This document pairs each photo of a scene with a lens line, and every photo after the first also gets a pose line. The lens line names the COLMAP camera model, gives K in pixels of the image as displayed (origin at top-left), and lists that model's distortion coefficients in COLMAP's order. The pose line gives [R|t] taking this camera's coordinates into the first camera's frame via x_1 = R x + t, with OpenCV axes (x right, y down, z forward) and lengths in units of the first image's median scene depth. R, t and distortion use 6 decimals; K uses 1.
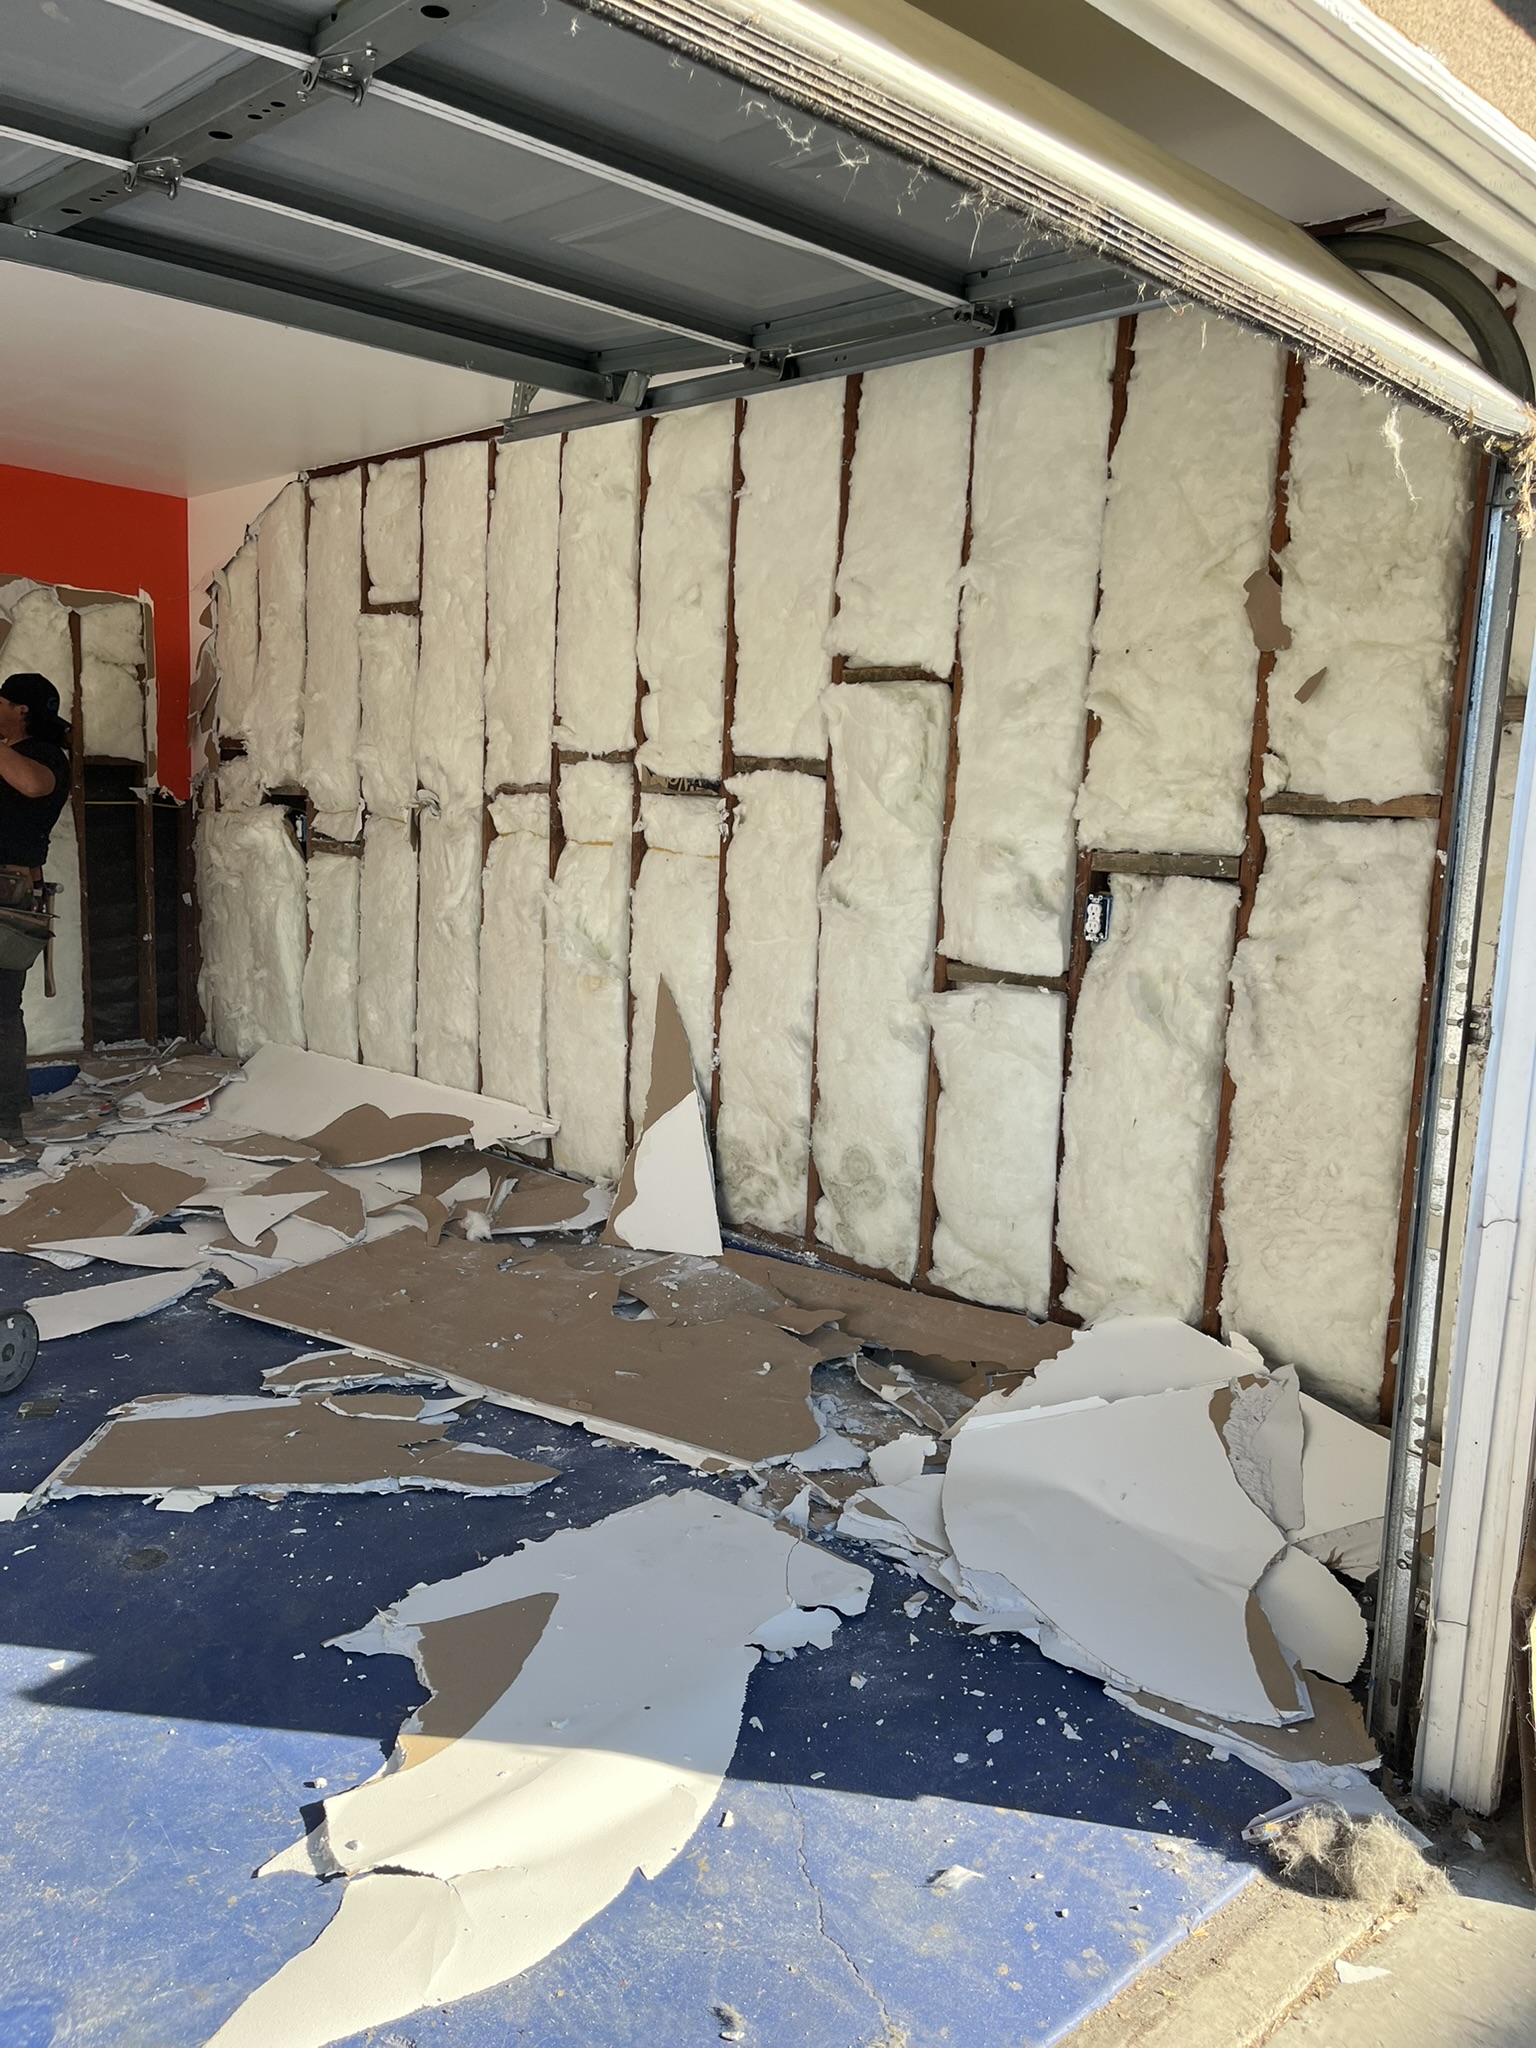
lens RADIAL K [[1571.2, 0, 762.7], [0, 1571.2, 1035.4], [0, 0, 1]] dist [0.043897, -0.062618]
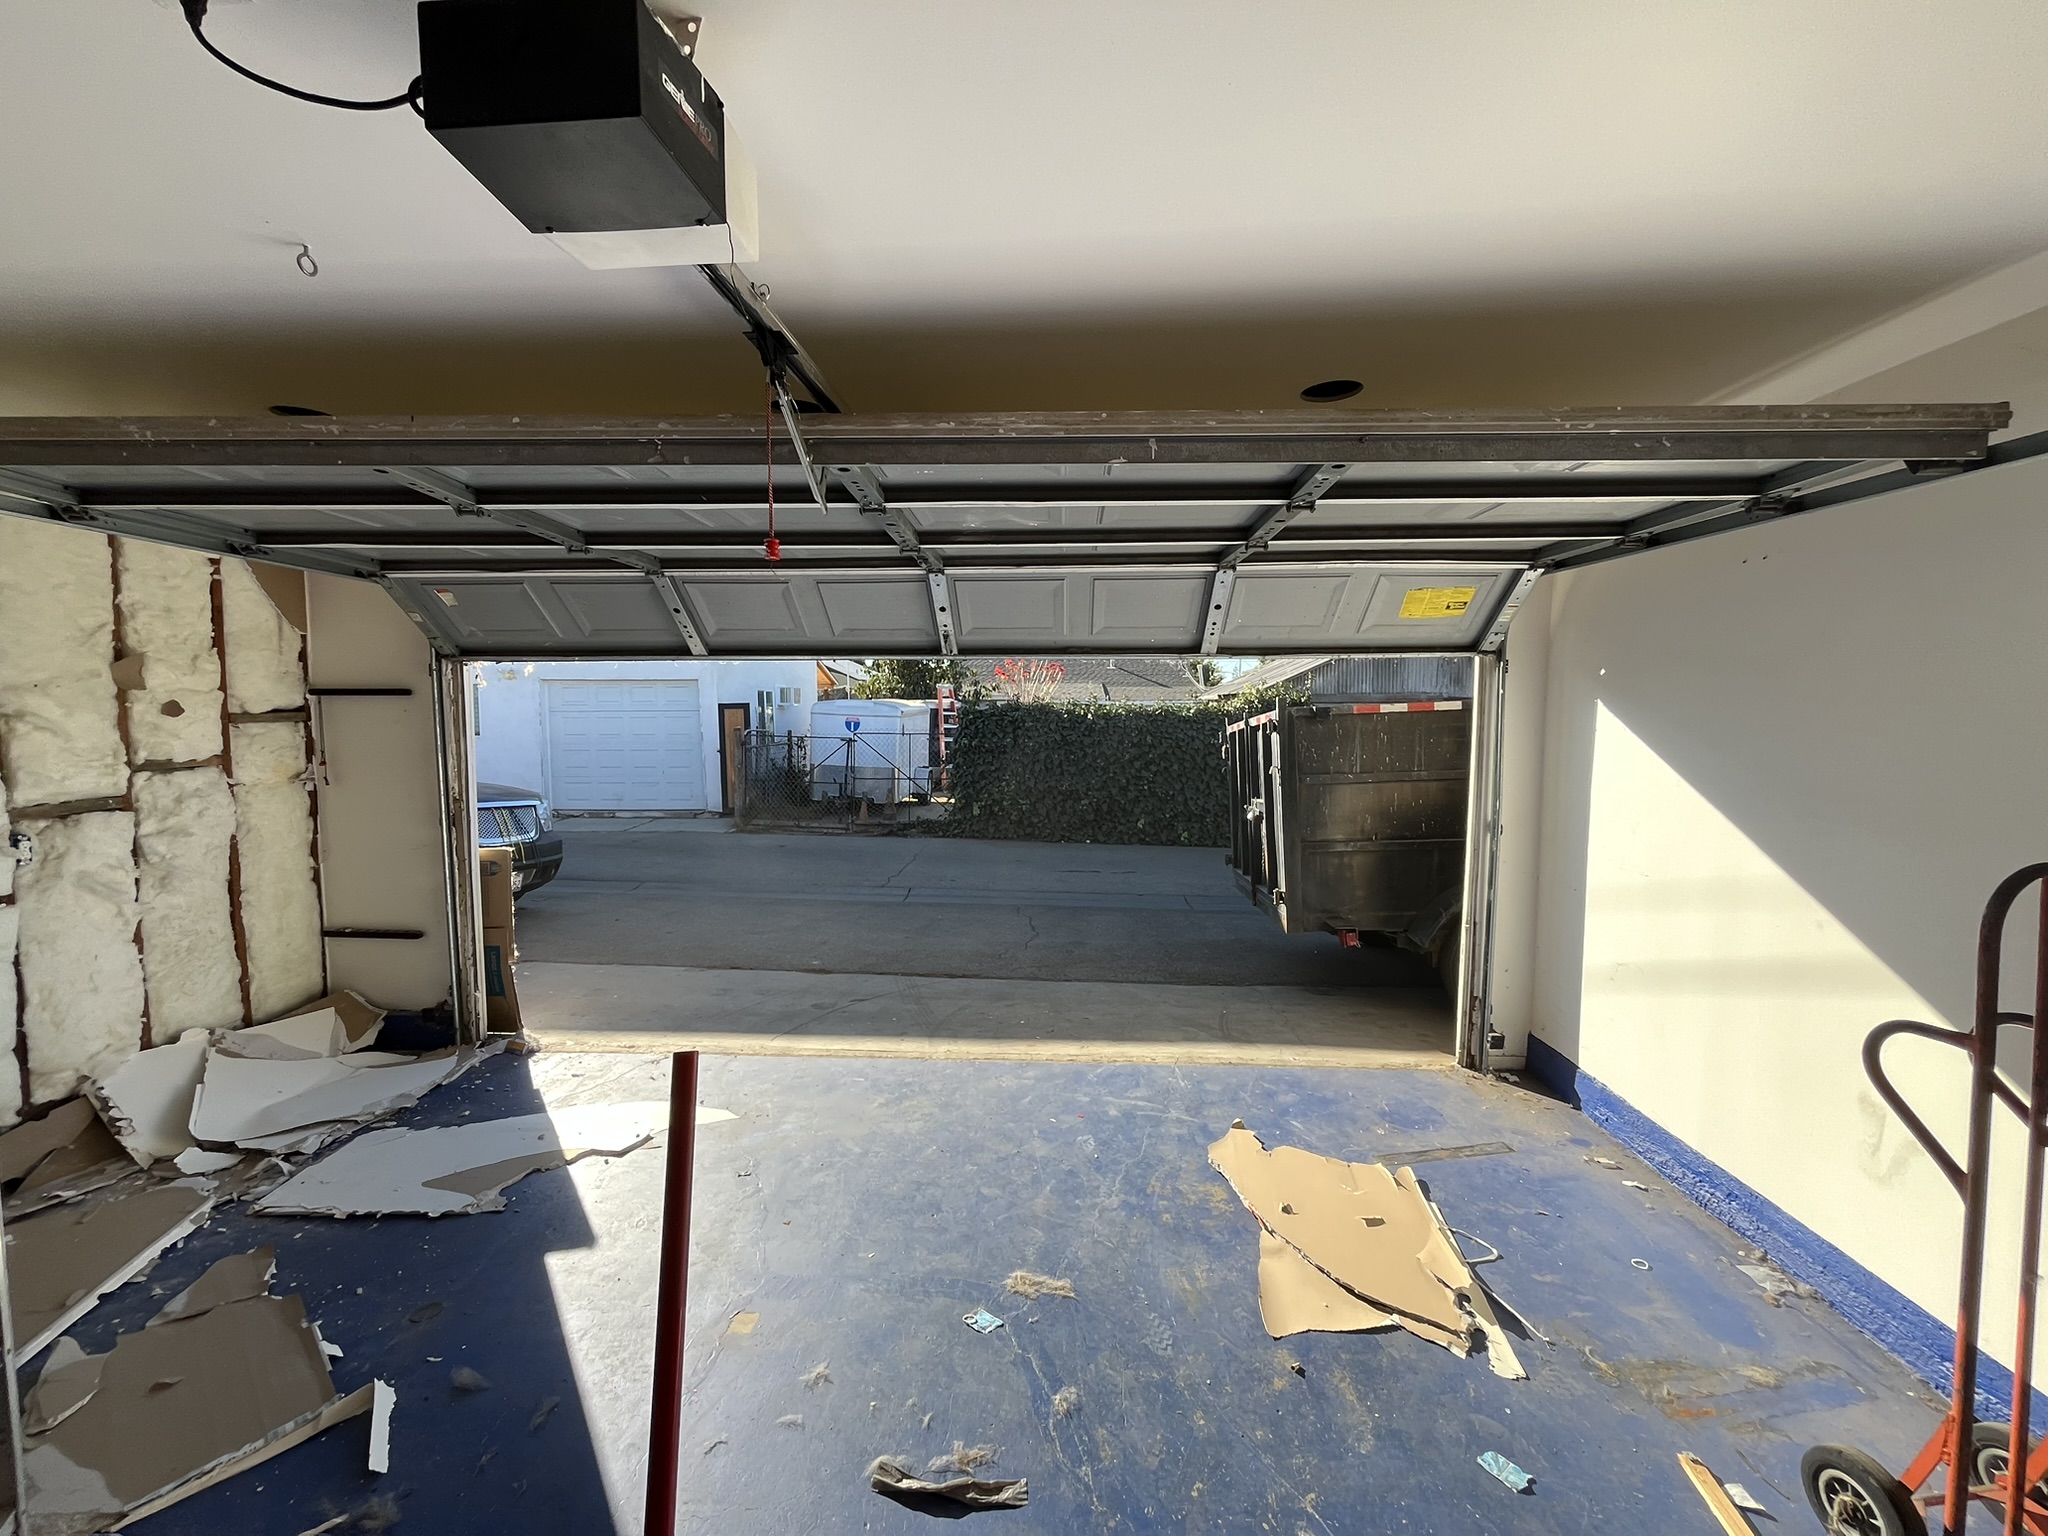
lens RADIAL K [[830.6, 0, 1024.0], [0, 830.6, 768.0], [0, 0, 1]] dist [-0.003398, 0.000318]
pose [[-0.693614, -0.098695, 0.713554, -1.193370], [0.075842, 0.975058, 0.208588, -0.282368], [-0.716343, 0.198797, -0.668829, 0.925534]]
